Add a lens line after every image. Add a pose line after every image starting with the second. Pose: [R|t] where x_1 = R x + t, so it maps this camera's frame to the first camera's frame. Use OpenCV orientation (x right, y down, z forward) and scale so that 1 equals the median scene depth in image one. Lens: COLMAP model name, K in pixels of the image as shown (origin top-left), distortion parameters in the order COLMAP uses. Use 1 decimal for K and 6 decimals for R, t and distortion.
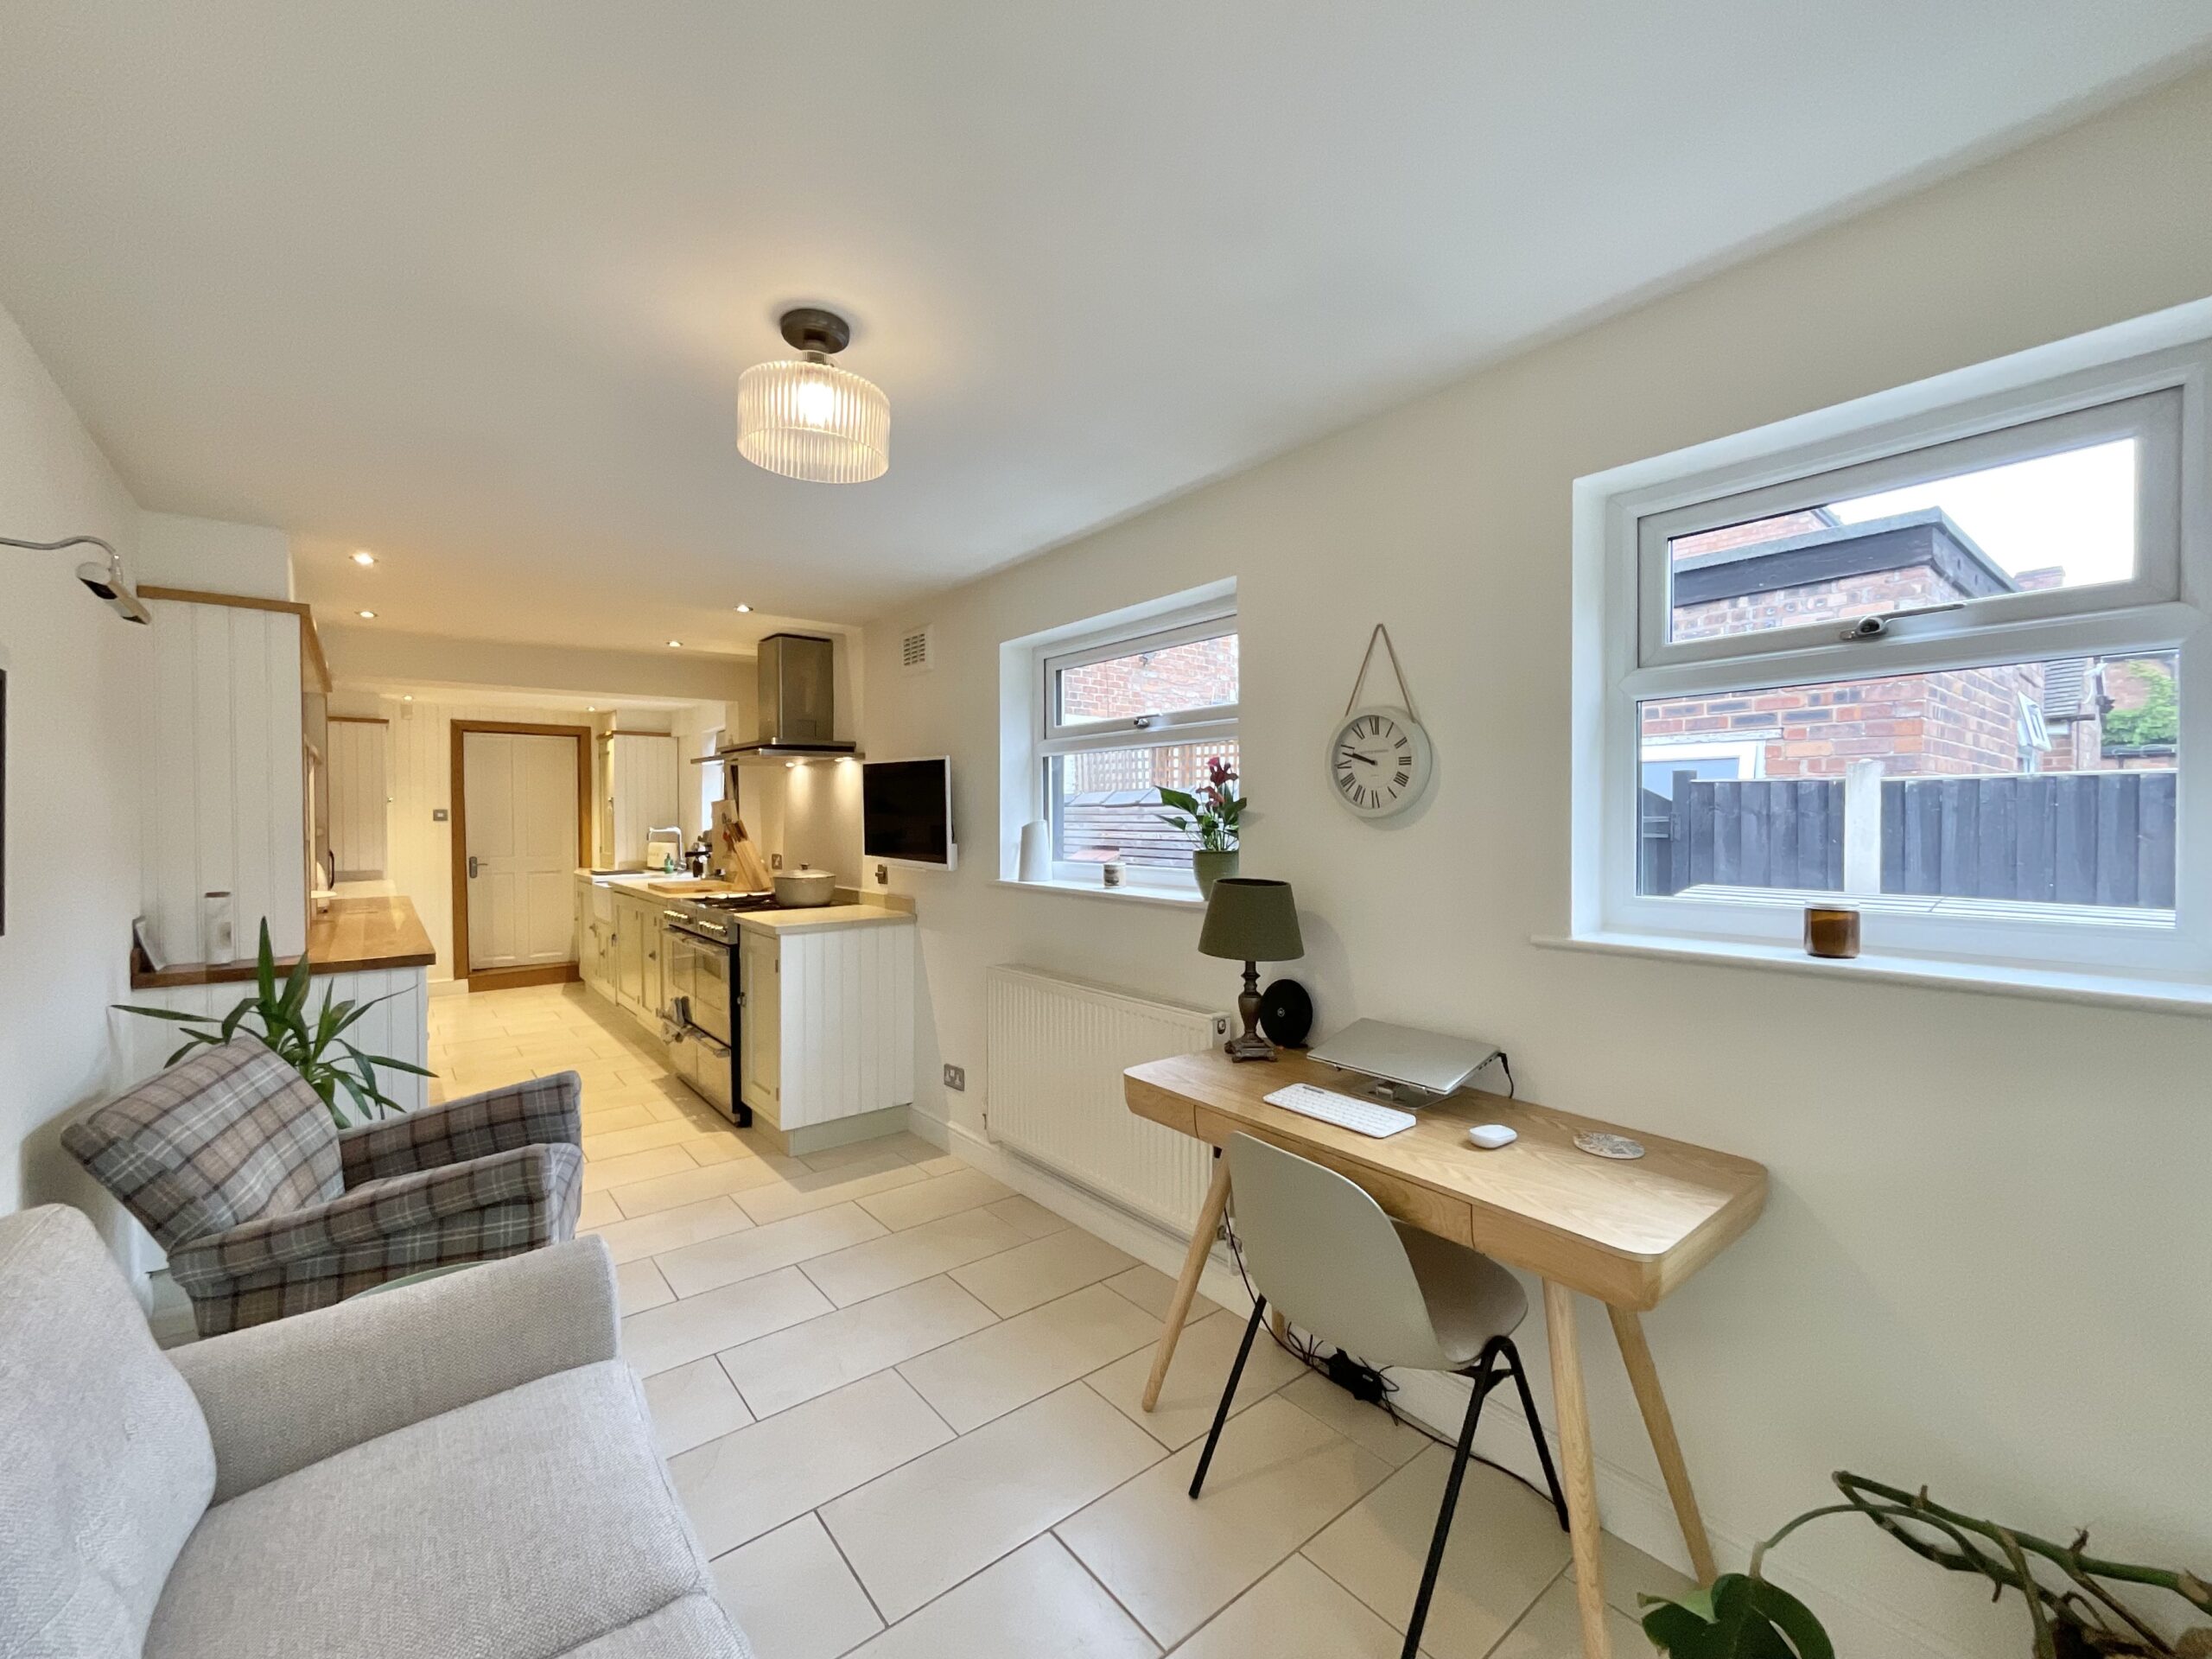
lens RADIAL K [[901.6, 0, 1094.7], [0, 901.6, 829.1], [0, 0, 1]] dist [0.000220, 0.000086]
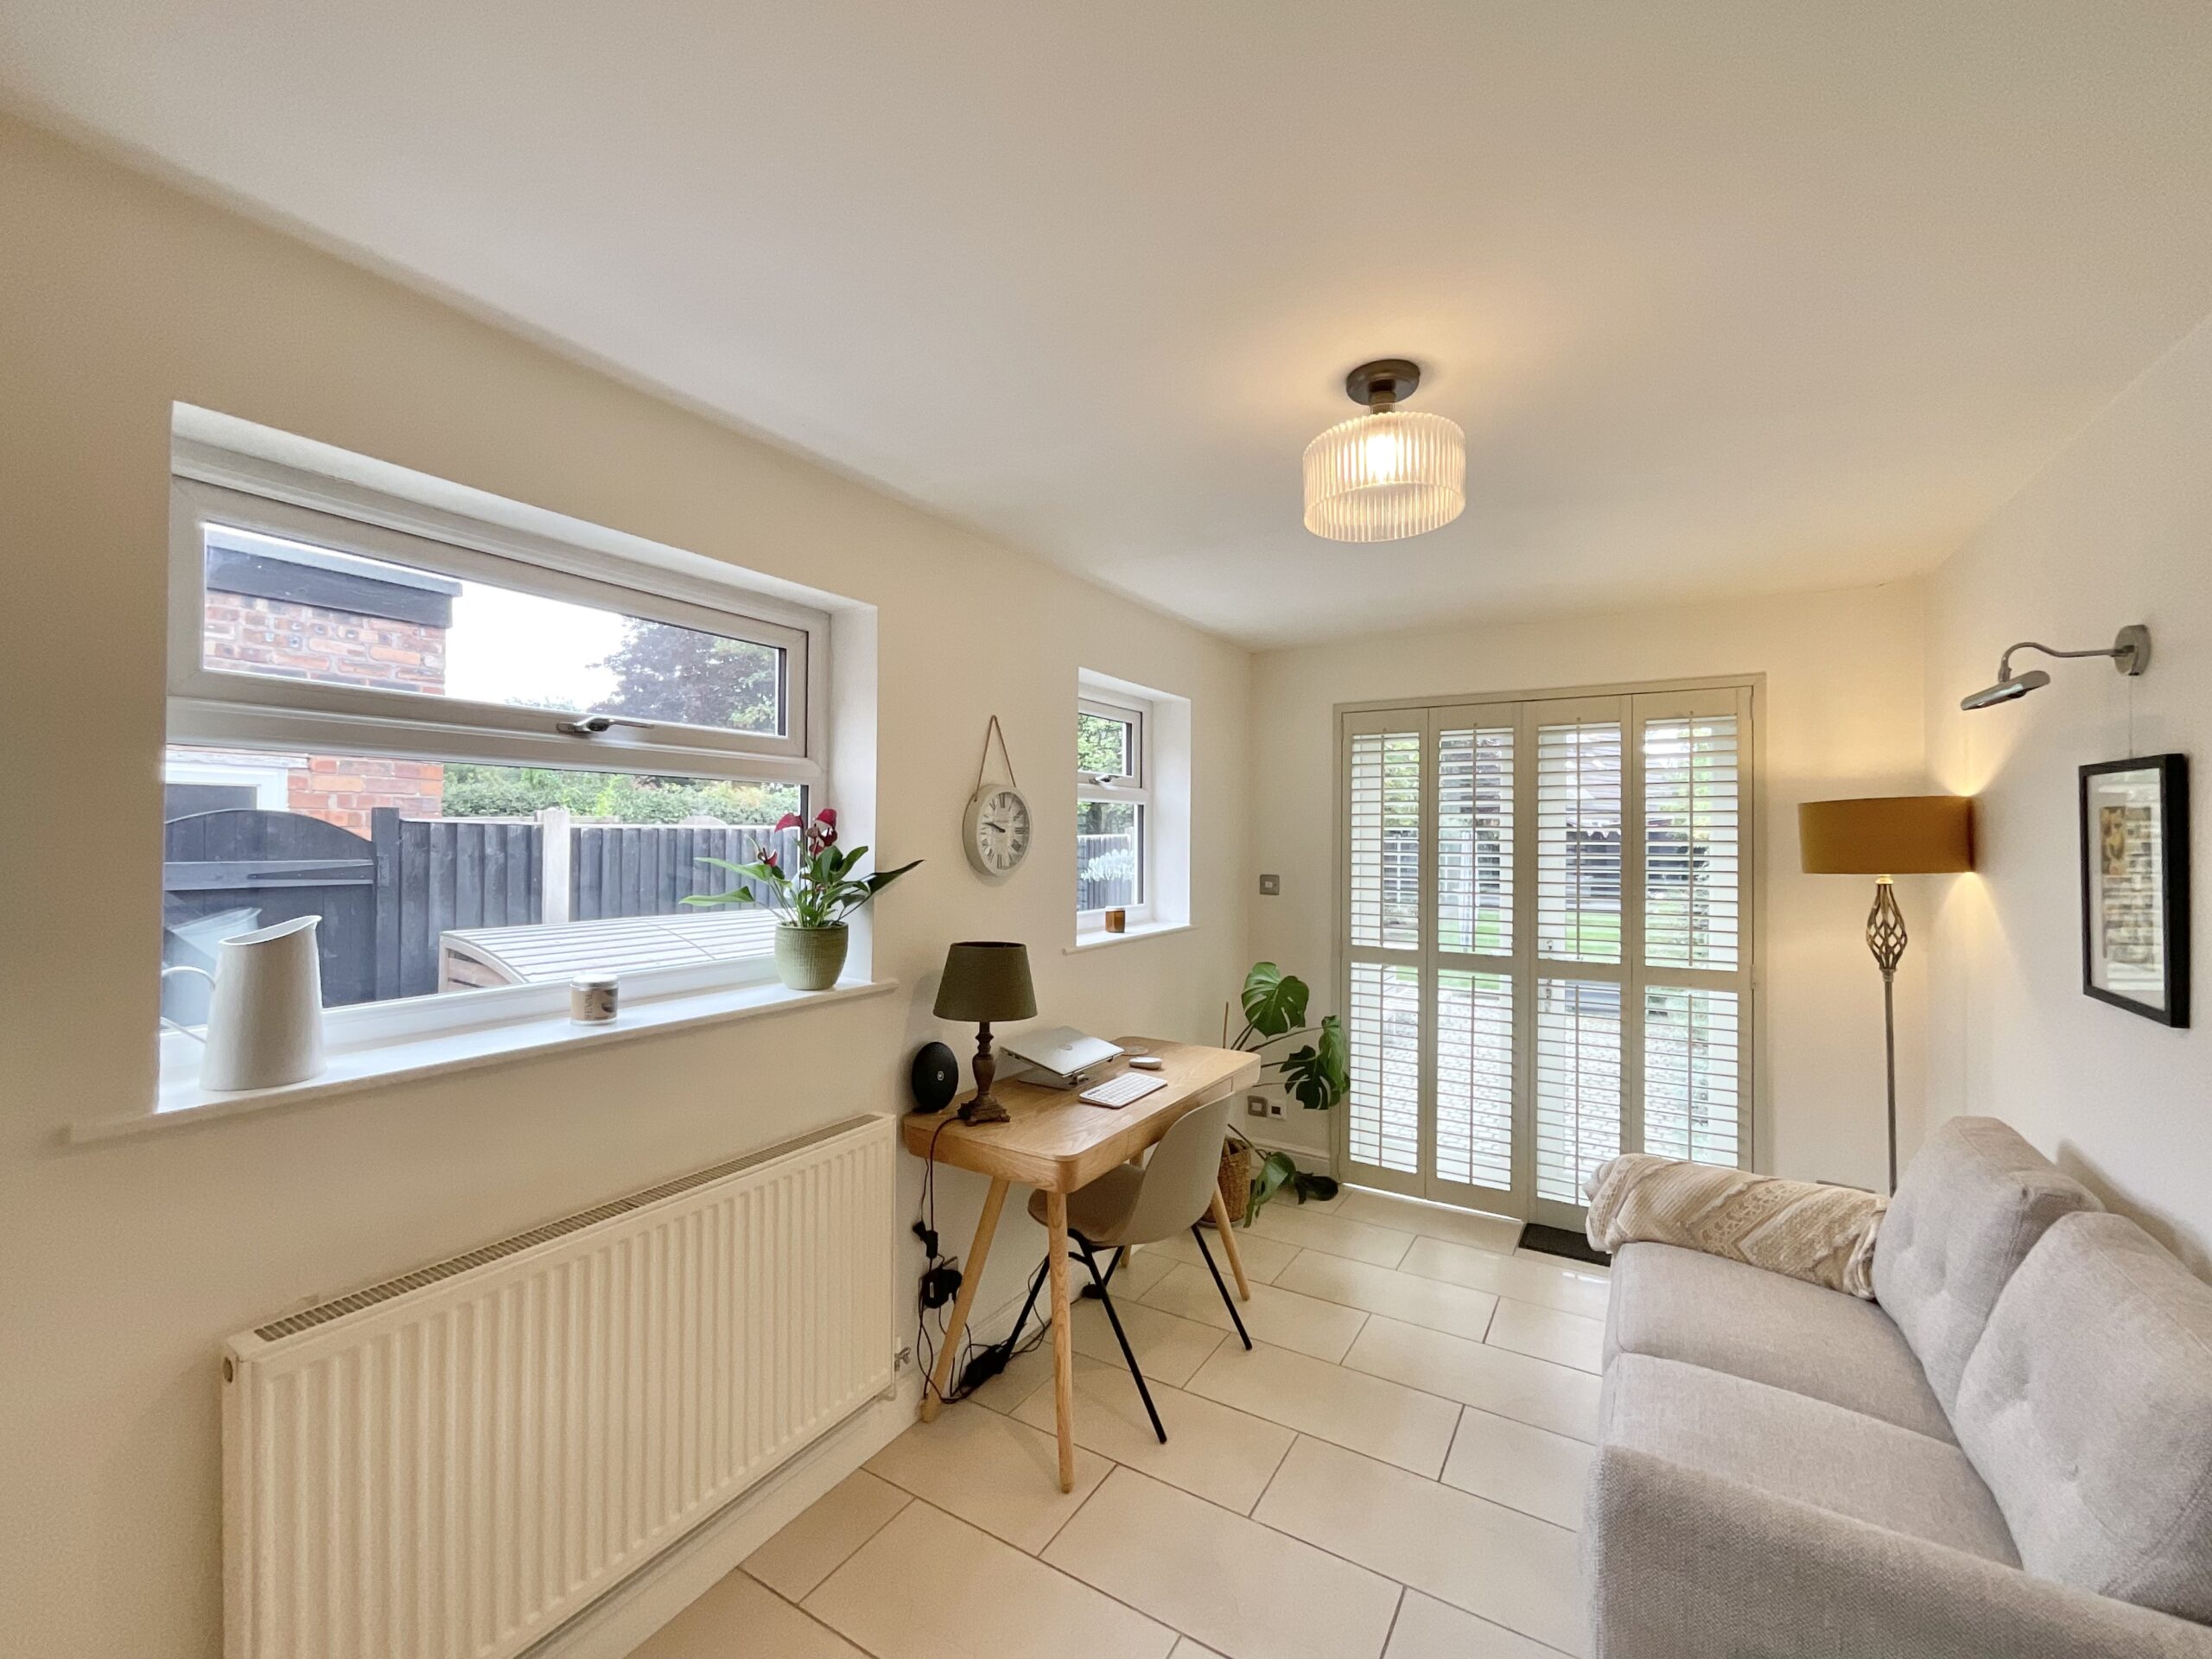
lens RADIAL K [[901.6, 0, 1105.5], [0, 901.6, 841.3], [0, 0, 1]] dist [0.000220, 0.000086]
pose [[-0.352067, -0.004611, 0.935963, -0.426843], [0.004837, 0.999966, 0.006746, -0.033569], [-0.935962, 0.006902, -0.352033, 0.638891]]
